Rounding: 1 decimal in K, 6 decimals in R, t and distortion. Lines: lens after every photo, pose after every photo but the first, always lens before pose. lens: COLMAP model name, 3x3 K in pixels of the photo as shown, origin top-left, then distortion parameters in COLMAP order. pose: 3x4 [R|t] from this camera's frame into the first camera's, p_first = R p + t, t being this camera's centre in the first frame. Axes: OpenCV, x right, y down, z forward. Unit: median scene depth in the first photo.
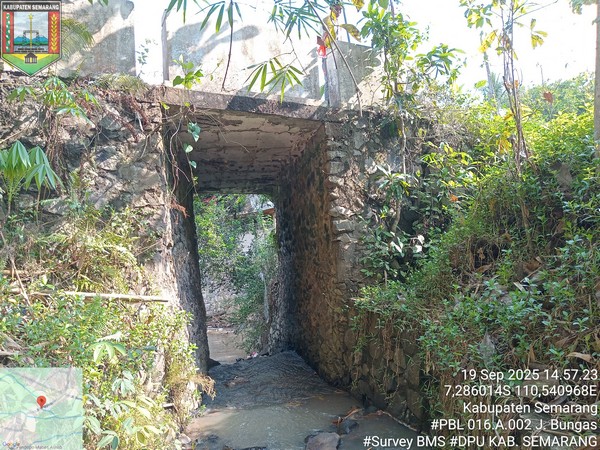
lens RADIAL K [[448.4, 0, 302.6], [0, 448.4, 225.2], [0, 0, 1]] dist [0.055346, -0.116688]
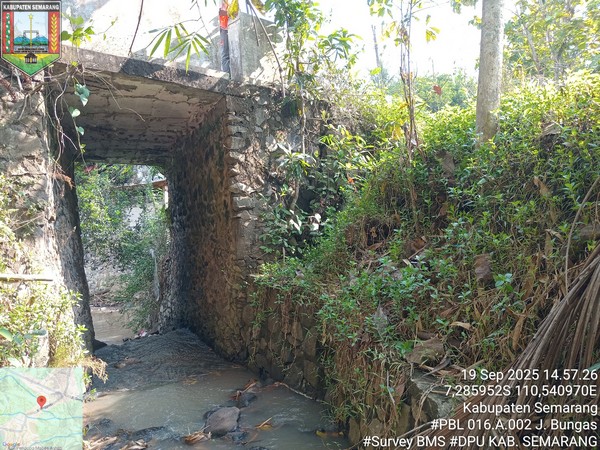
lens RADIAL K [[448.4, 0, 302.6], [0, 448.4, 225.2], [0, 0, 1]] dist [0.055346, -0.116688]
pose [[0.970914, 0.016117, 0.238886, -0.021367], [-0.028878, 0.998331, 0.050015, -0.002611], [-0.237681, -0.055459, 0.969759, 0.000117]]
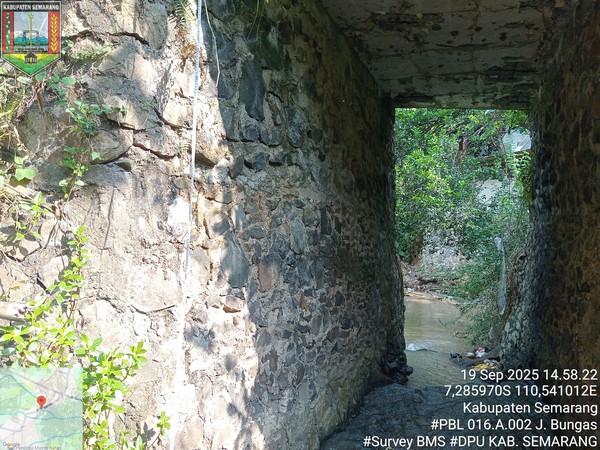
lens RADIAL K [[448.4, 0, 302.6], [0, 448.4, 225.2], [0, 0, 1]] dist [0.055346, -0.116688]
pose [[0.849750, 0.099376, -0.517734, 0.003690], [-0.041716, 0.991668, 0.121877, 0.049431], [0.525532, -0.081967, 0.846816, 0.673210]]
